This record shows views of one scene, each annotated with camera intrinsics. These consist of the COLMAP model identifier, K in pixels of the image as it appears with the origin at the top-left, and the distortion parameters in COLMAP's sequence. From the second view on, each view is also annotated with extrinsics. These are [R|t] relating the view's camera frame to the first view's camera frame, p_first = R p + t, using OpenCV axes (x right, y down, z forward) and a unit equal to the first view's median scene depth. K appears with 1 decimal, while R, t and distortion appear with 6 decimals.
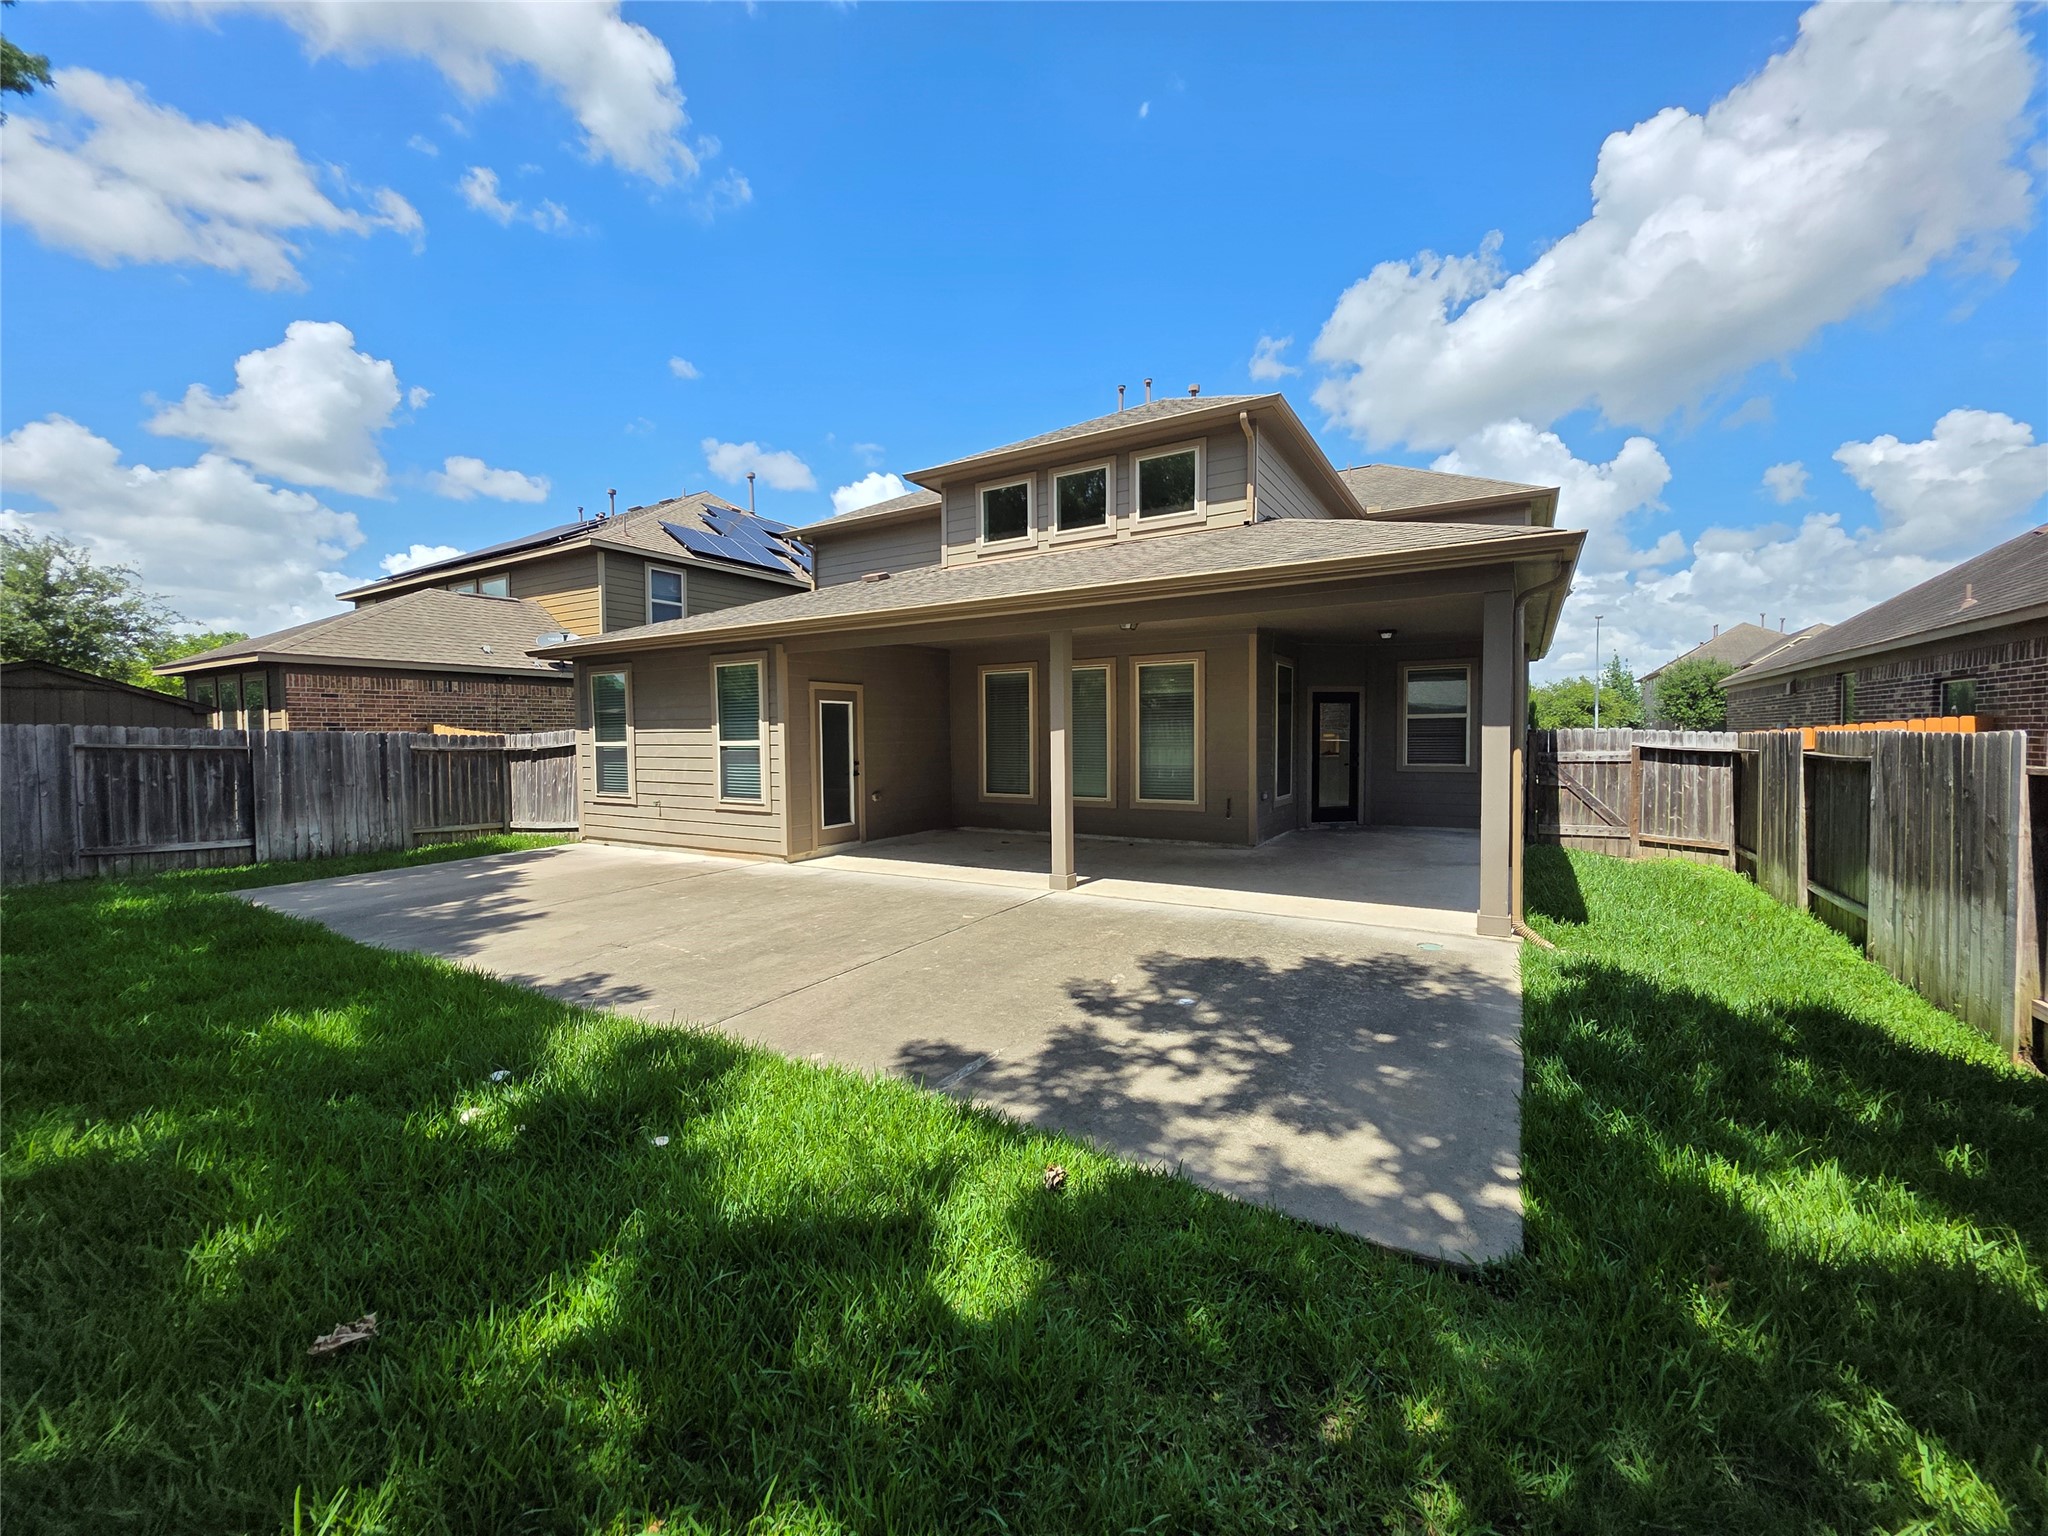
lens RADIAL K [[823.0, 0, 1015.2], [0, 823.0, 765.2], [0, 0, 1]] dist [0.002852, -0.000011]
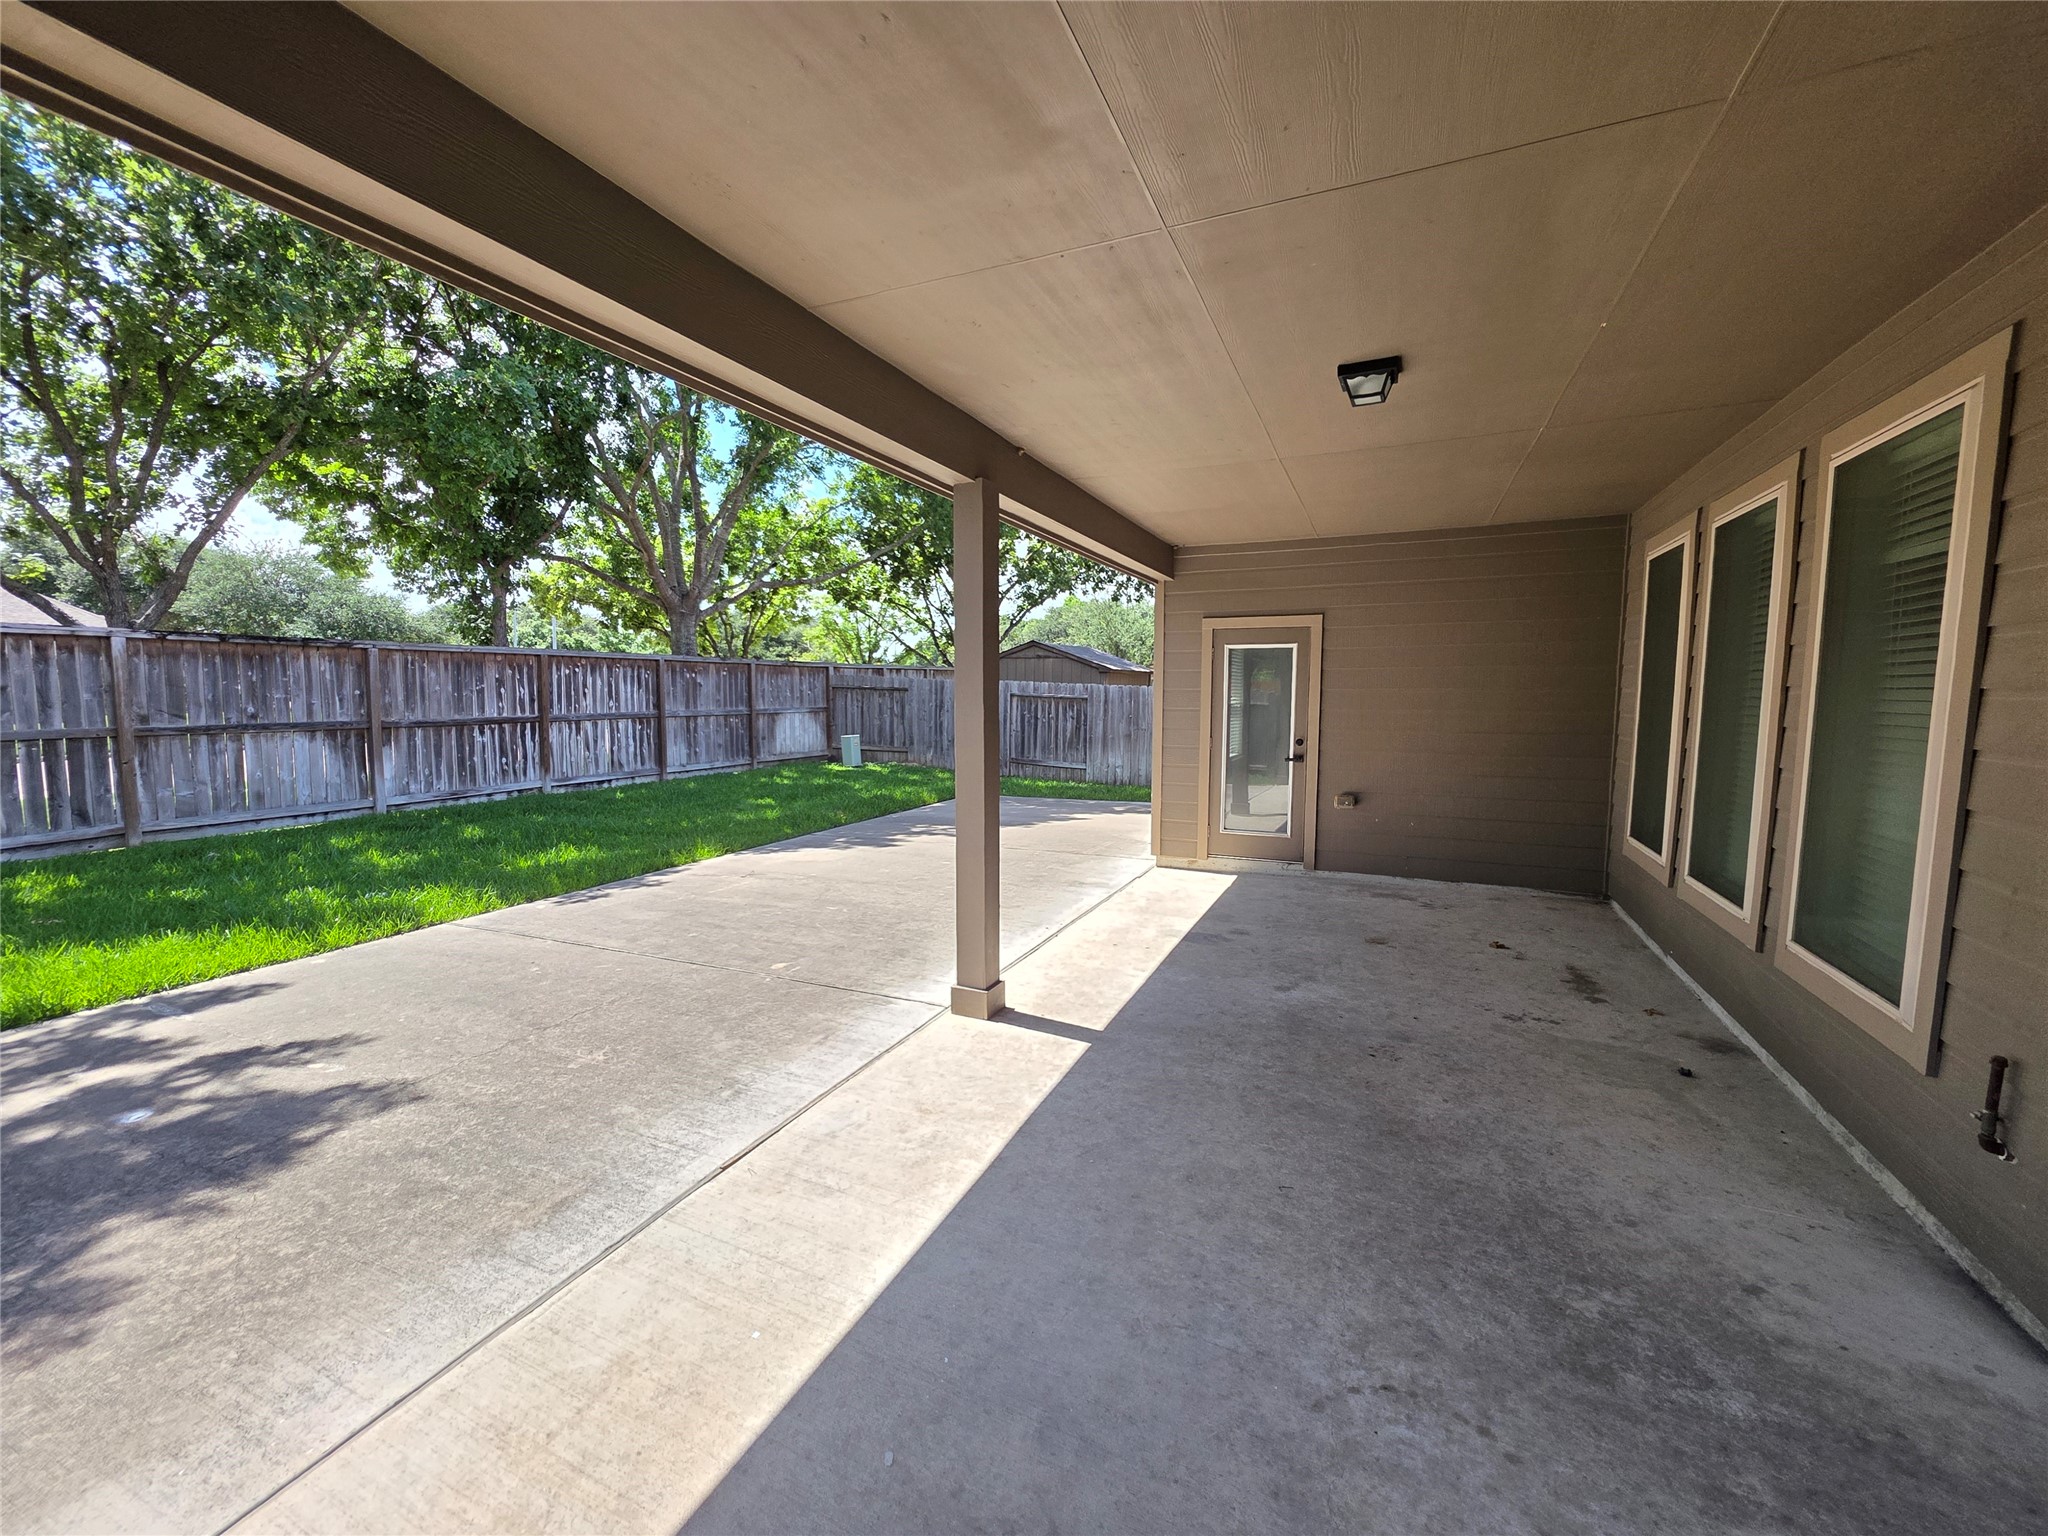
lens RADIAL K [[823.0, 0, 1015.2], [0, 823.0, 765.2], [0, 0, 1]] dist [0.002852, -0.000011]
pose [[0.126058, 0.103036, -0.986657, 0.892650], [-0.044627, 0.994174, 0.098119, -0.081739], [0.991019, 0.031663, 0.129922, 1.569135]]
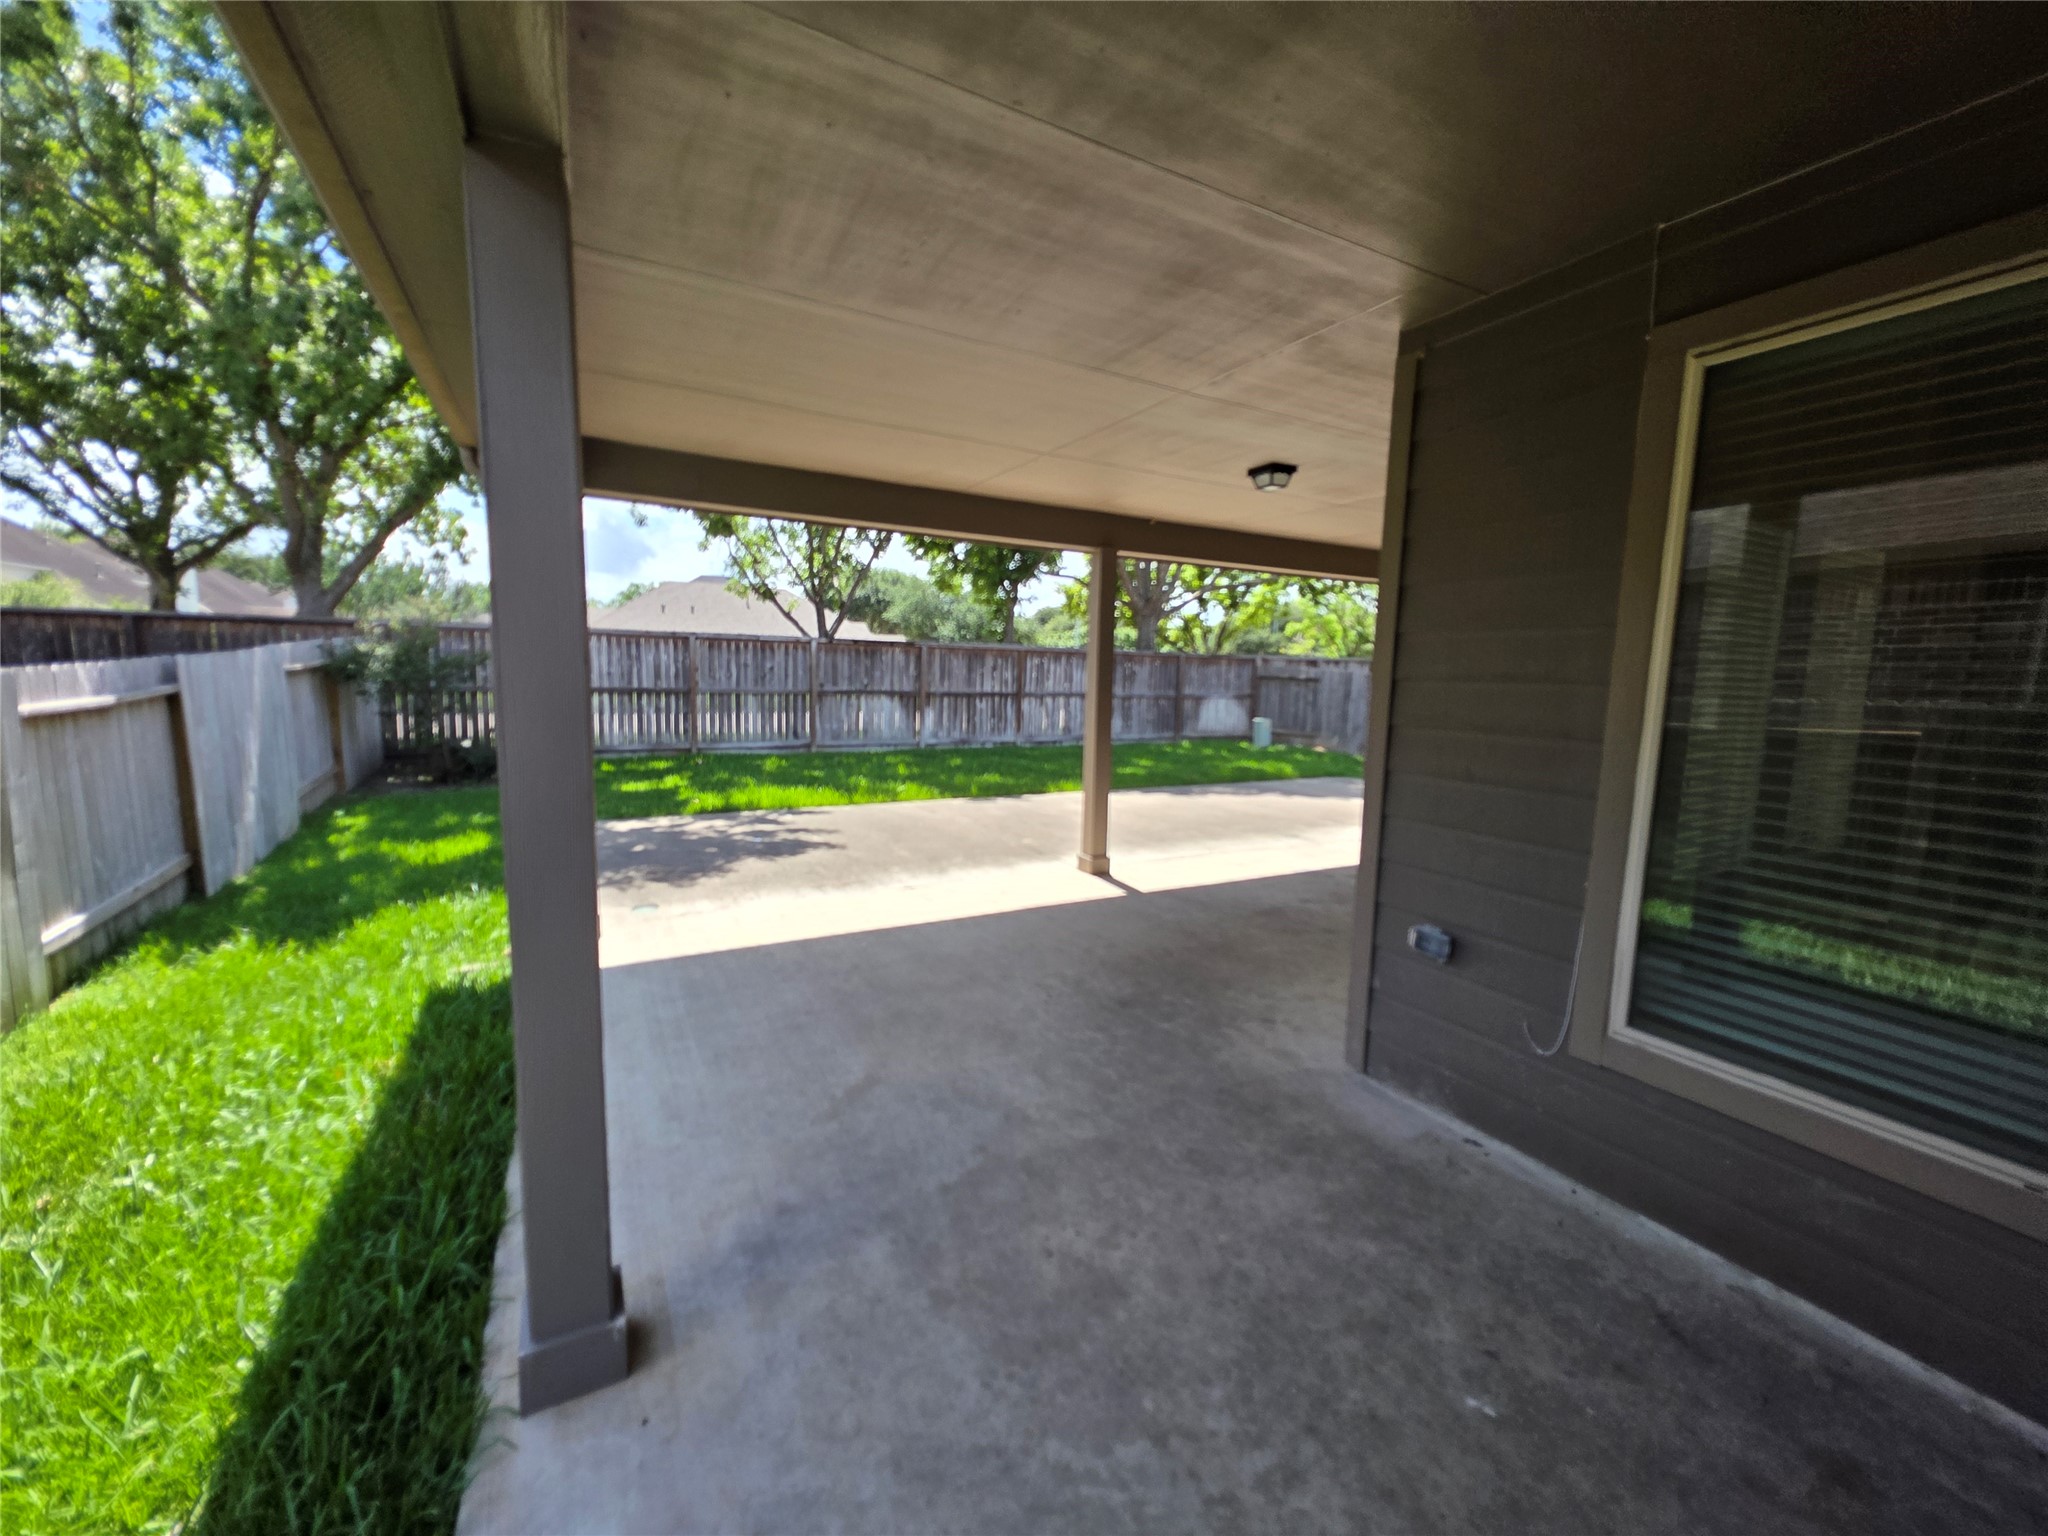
lens RADIAL K [[823.0, 0, 1015.2], [0, 823.0, 765.2], [0, 0, 1]] dist [0.002852, -0.000011]
pose [[-0.507621, 0.096161, -0.856197, 1.284969], [-0.052409, 0.988466, 0.142088, -0.109480], [0.859985, 0.117000, -0.496726, 2.168231]]
